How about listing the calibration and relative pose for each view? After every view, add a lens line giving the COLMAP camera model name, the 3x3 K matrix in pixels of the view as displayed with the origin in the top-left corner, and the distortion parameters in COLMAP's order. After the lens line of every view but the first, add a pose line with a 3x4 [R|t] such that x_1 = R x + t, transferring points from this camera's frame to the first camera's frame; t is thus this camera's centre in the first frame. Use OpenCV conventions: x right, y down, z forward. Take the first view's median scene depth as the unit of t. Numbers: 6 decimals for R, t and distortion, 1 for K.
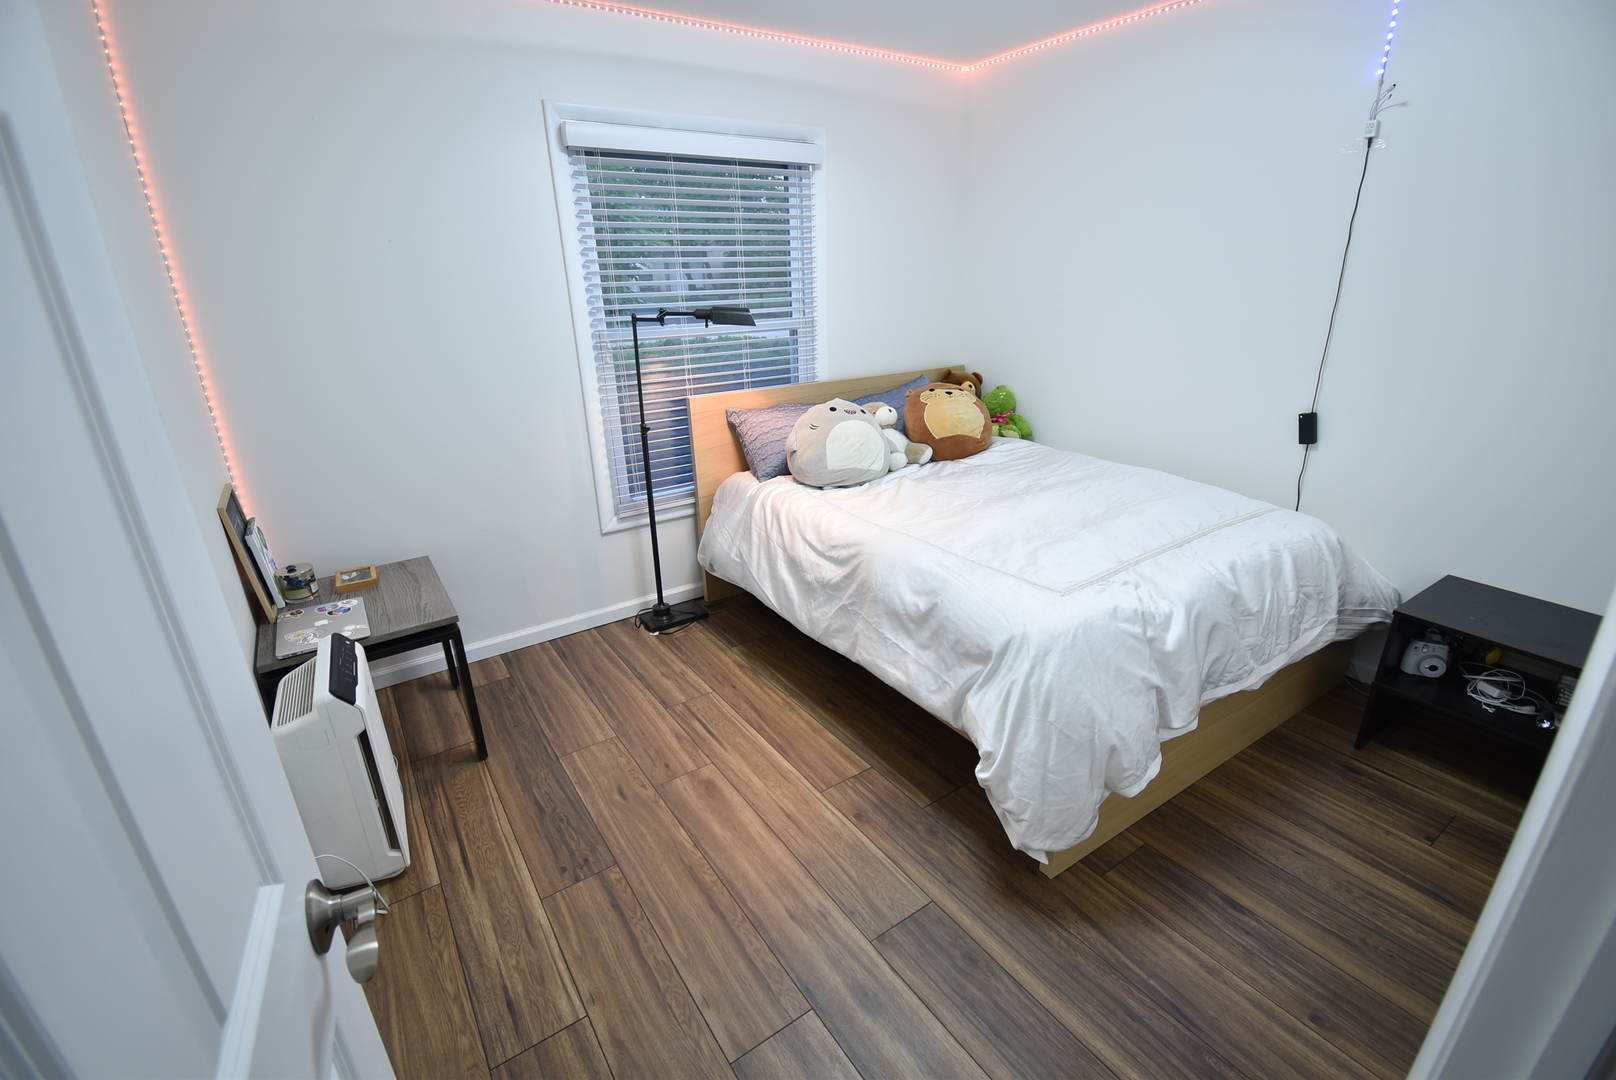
lens RADIAL K [[711.4, 0, 812.6], [0, 711.4, 539.4], [0, 0, 1]] dist [0.021852, -0.027058]
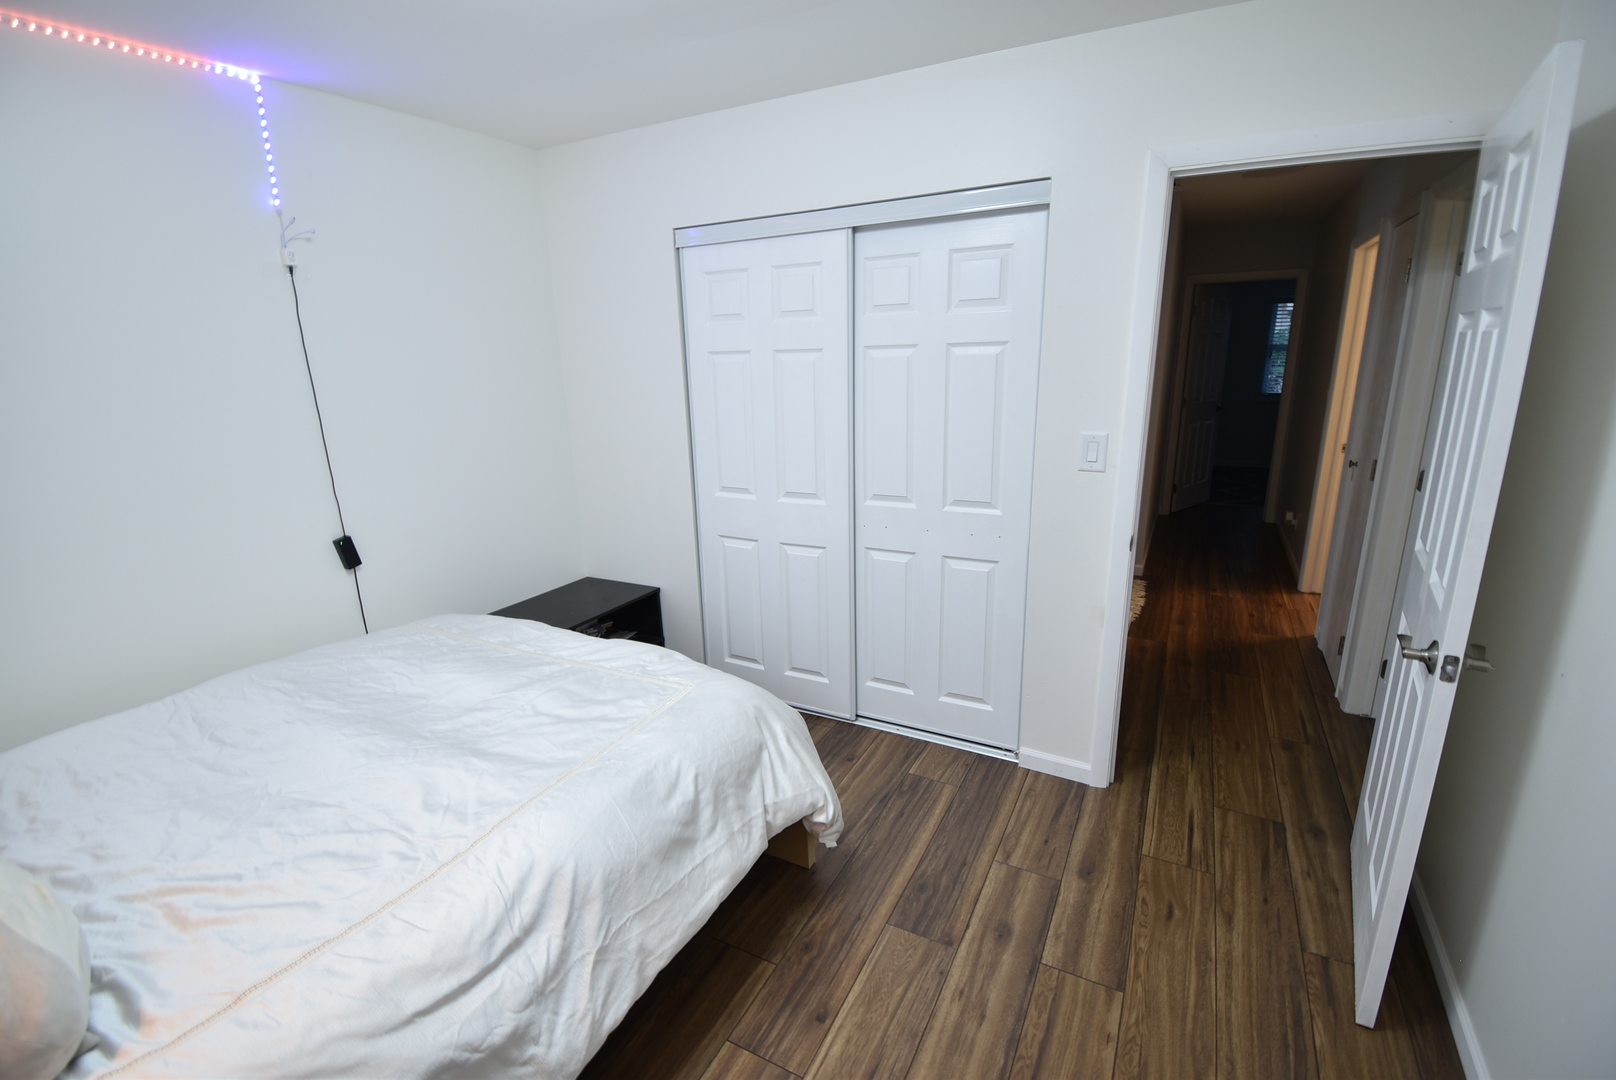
lens RADIAL K [[711.4, 0, 812.6], [0, 711.4, 539.4], [0, 0, 1]] dist [0.021852, -0.027058]
pose [[-0.463565, -0.191664, 0.865085, -0.634413], [0.348573, 0.858156, 0.376915, -0.470934], [-0.814619, 0.476270, -0.331003, 1.199530]]
